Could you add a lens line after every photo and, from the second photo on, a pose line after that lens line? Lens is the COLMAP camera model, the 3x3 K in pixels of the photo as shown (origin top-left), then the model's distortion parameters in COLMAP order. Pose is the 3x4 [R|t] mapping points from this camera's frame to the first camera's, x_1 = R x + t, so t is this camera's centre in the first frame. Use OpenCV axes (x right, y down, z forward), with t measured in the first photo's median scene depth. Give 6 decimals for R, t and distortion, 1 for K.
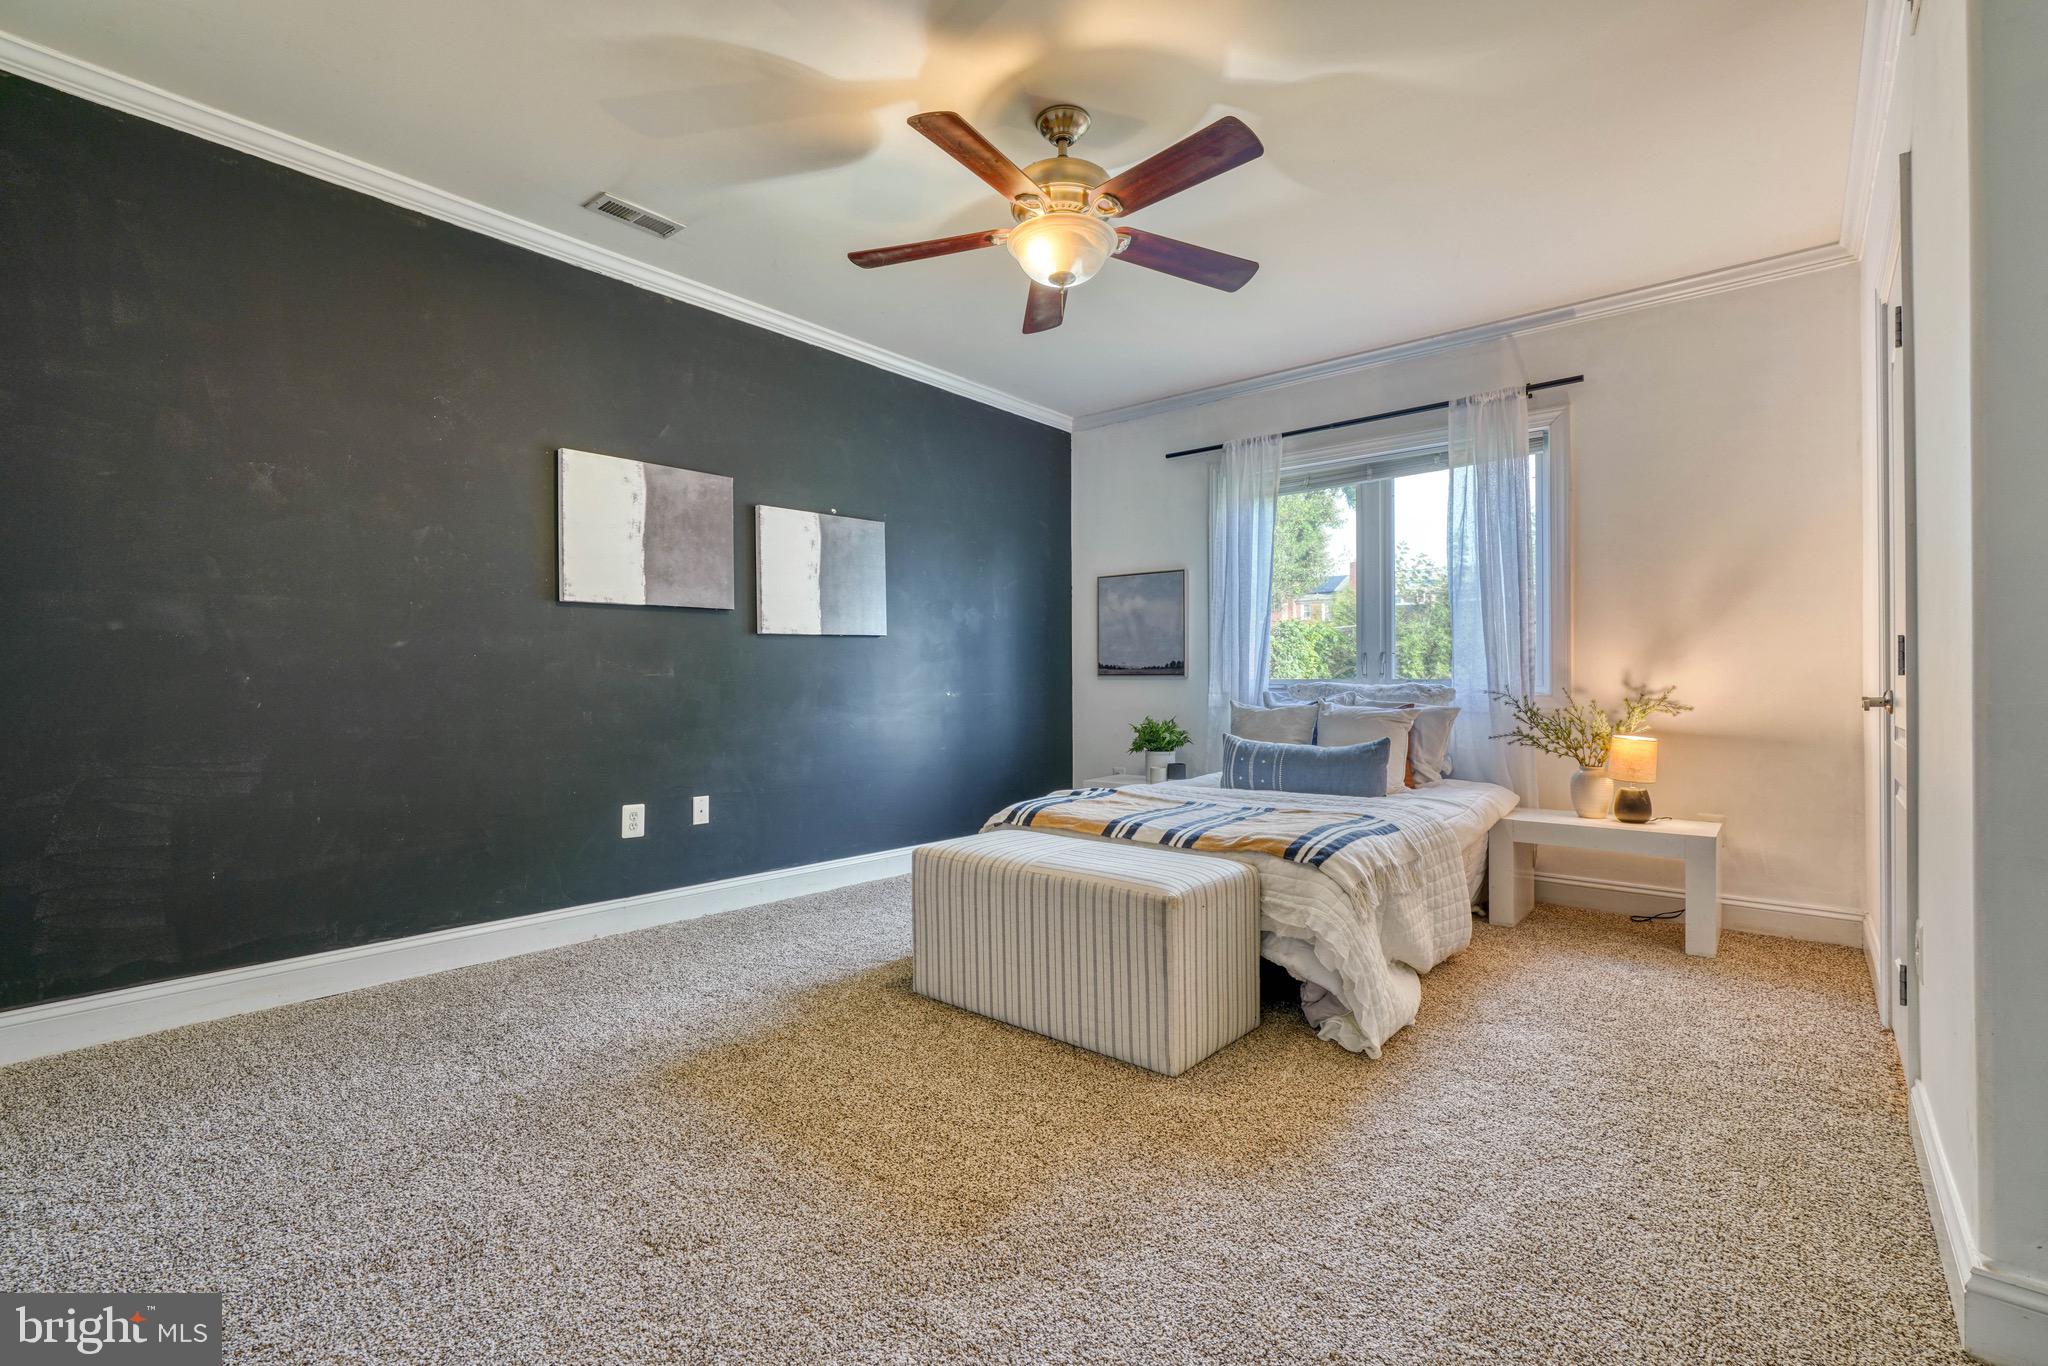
lens RADIAL K [[952.8, 0, 1033.5], [0, 952.8, 697.0], [0, 0, 1]] dist [-0.014808, 0.008679]
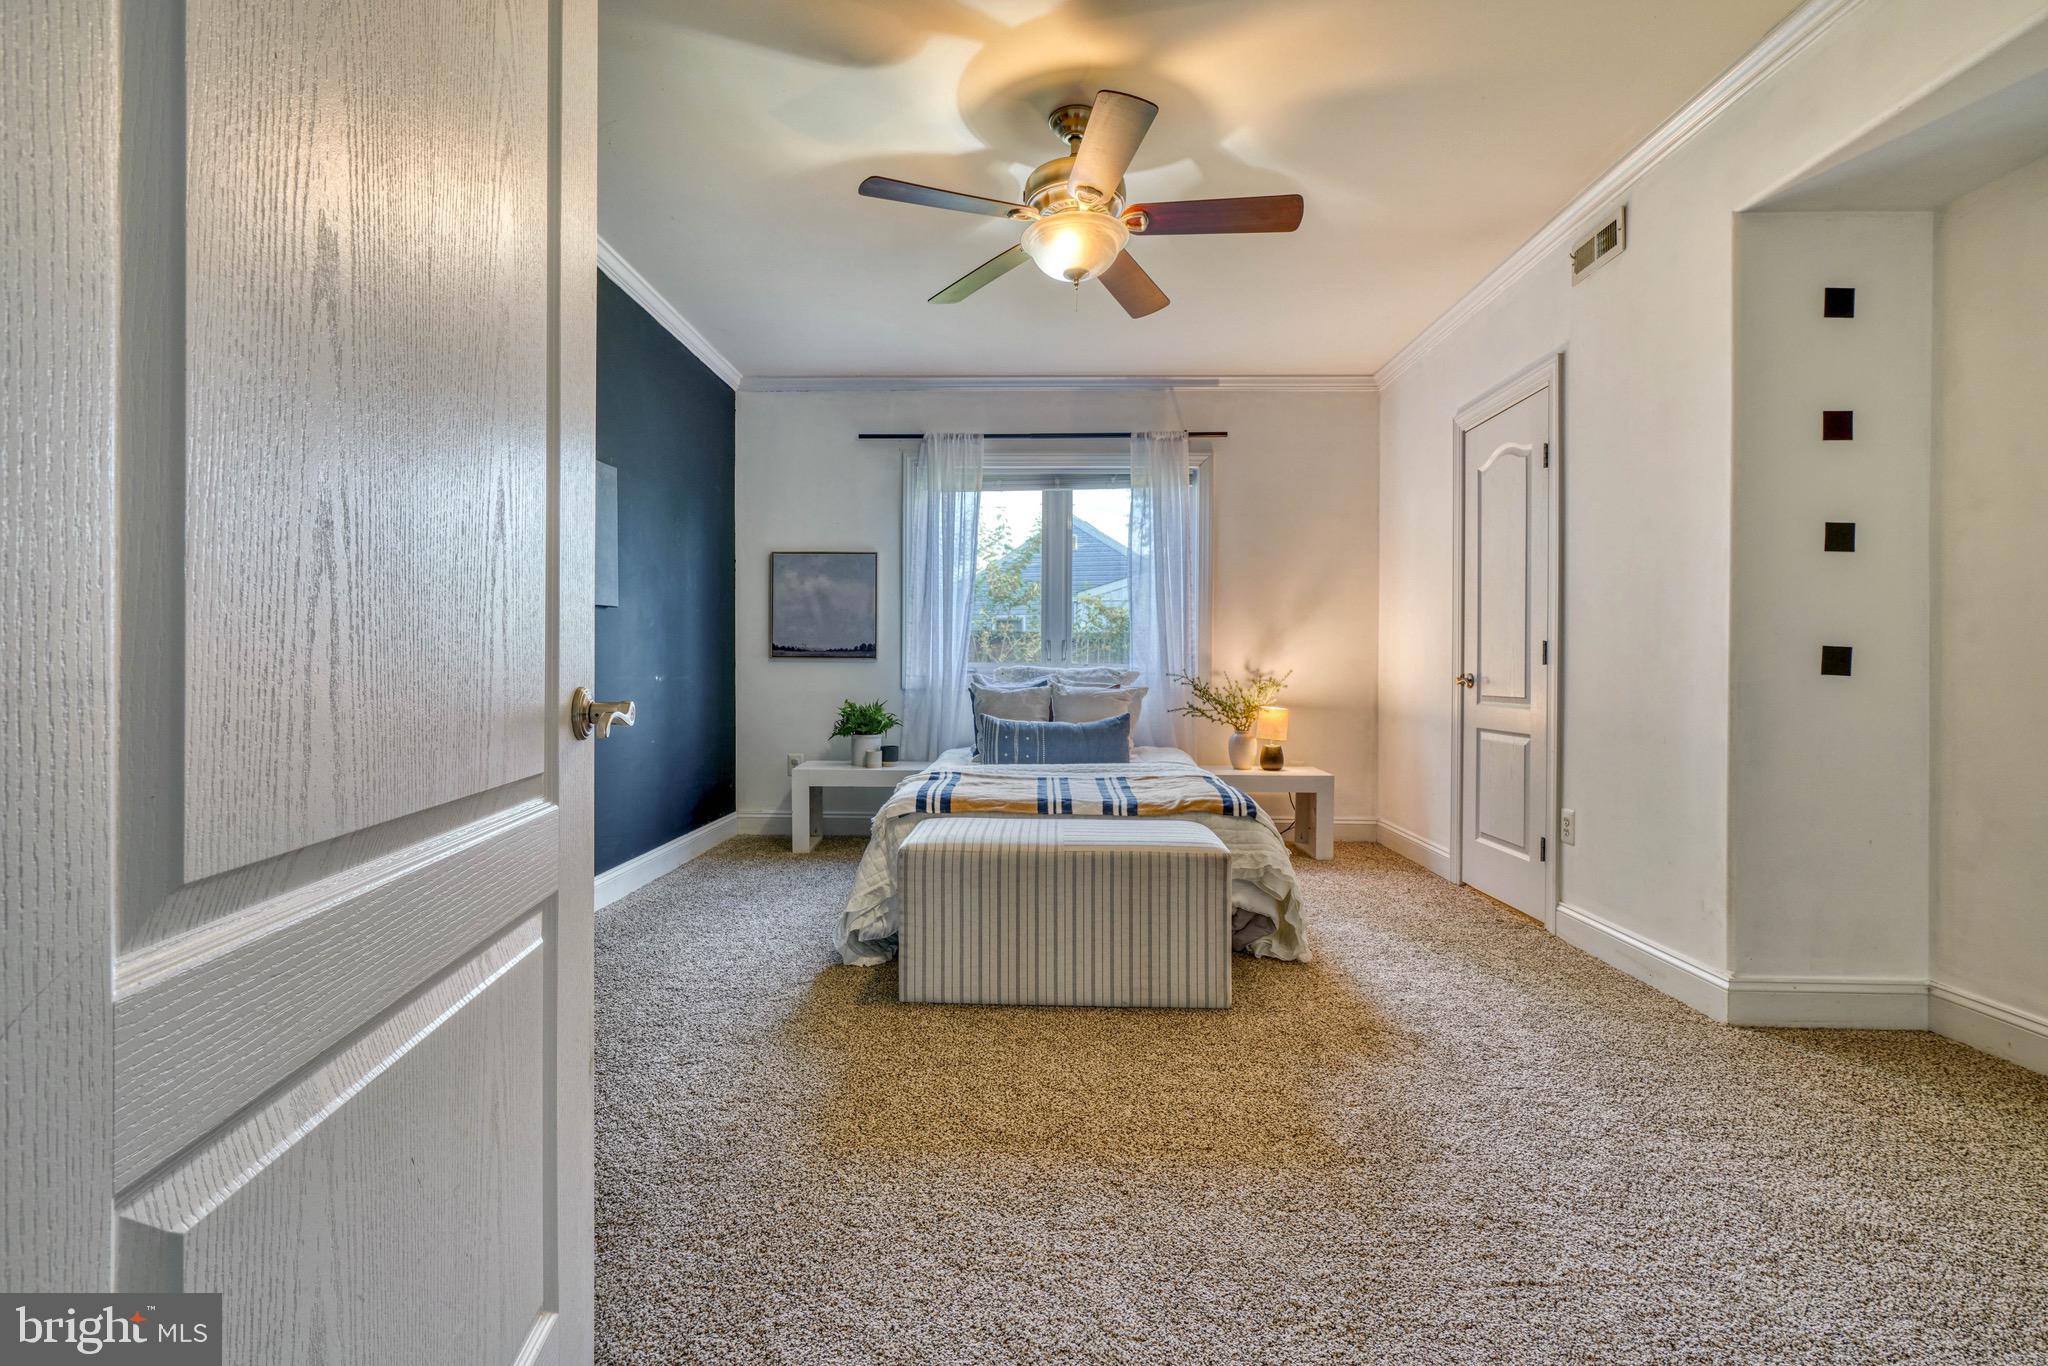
lens RADIAL K [[954.5, 0, 1020.6], [0, 954.5, 693.1], [0, 0, 1]] dist [-0.017337, 0.006119]
pose [[0.766166, -0.013870, 0.642492, -0.463336], [0.004556, 0.999859, 0.016152, -0.001994], [-0.642626, -0.009448, 0.766122, 0.165389]]
